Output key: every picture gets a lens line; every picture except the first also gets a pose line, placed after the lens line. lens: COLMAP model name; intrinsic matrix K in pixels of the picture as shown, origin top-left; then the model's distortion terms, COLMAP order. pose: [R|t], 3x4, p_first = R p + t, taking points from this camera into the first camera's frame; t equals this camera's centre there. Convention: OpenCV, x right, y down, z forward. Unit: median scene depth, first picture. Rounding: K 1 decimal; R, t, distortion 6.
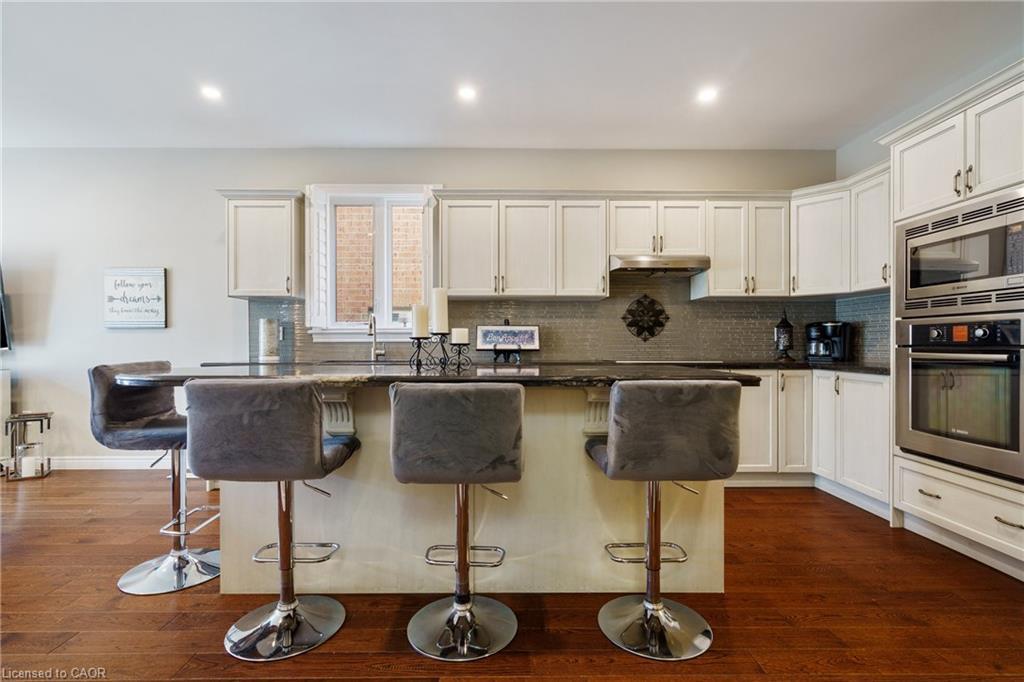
lens RADIAL K [[472.3, 0, 510.7], [0, 472.3, 344.0], [0, 0, 1]] dist [-0.001942, 0.000334]
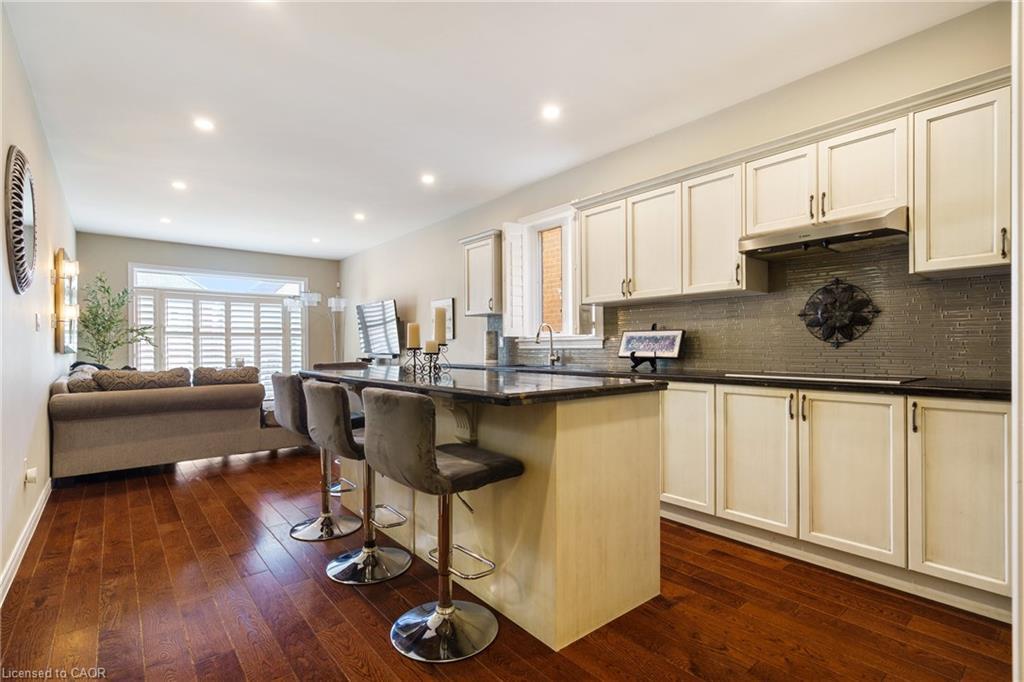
lens RADIAL K [[488.5, 0, 511.1], [0, 488.5, 348.7], [0, 0, 1]] dist [0.016572, 0.000148]
pose [[0.629481, -0.000680, -0.777015, 0.584873], [0.004832, 0.999984, 0.003040, -0.008992], [0.777001, -0.005669, 0.629474, 0.203563]]
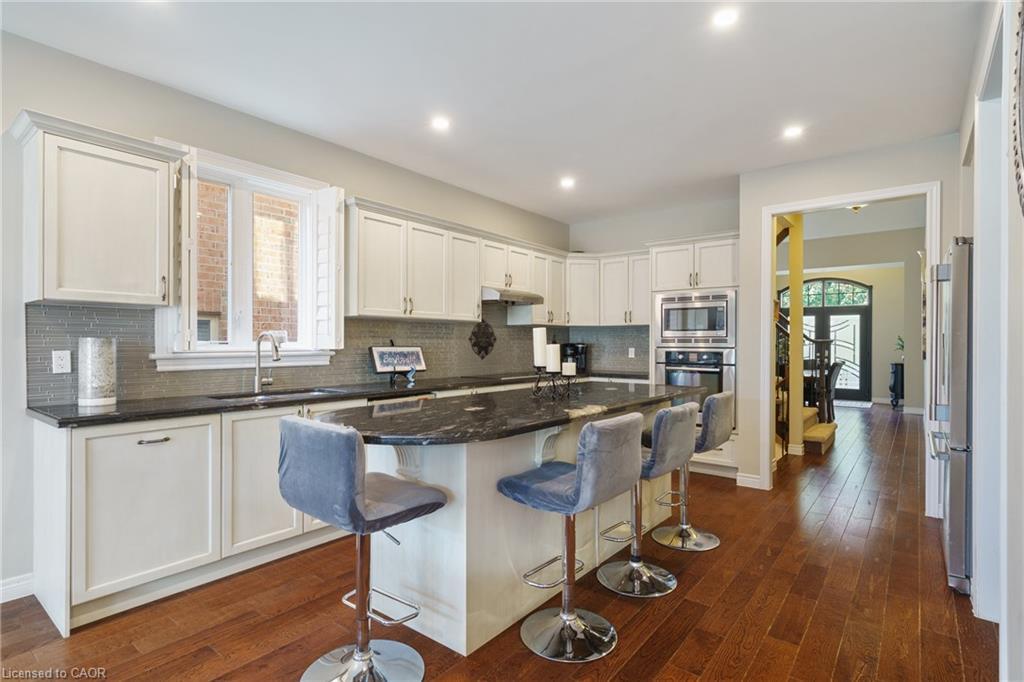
lens RADIAL K [[508.8, 0, 510.9], [0, 508.8, 343.7], [0, 0, 1]] dist [0.000134, 0.000062]
pose [[0.629712, 0.001531, 0.776827, -0.710165], [-0.001647, 0.999998, -0.000636, -0.046817], [-0.776827, -0.000879, 0.629714, 0.159821]]
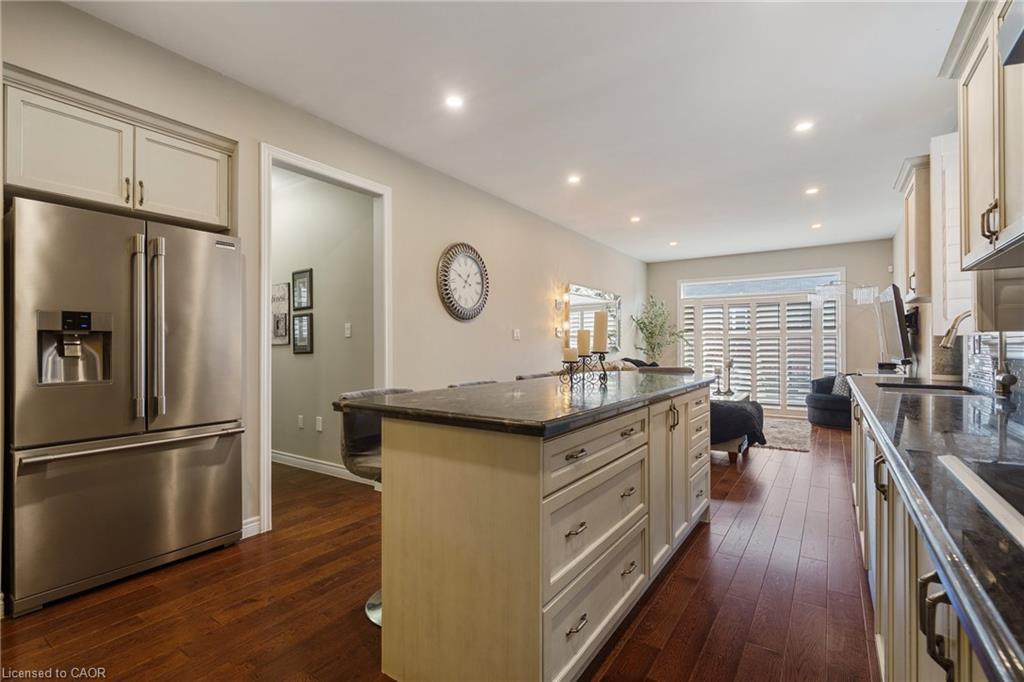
lens RADIAL K [[469.8, 0, 505.9], [0, 469.8, 346.7], [0, 0, 1]] dist [0.002697, 0.000581]
pose [[-0.572444, 0.001513, -0.819943, 0.539548], [0.003501, 0.999994, -0.000600, -0.021250], [0.819937, -0.003214, -0.572445, 0.879862]]
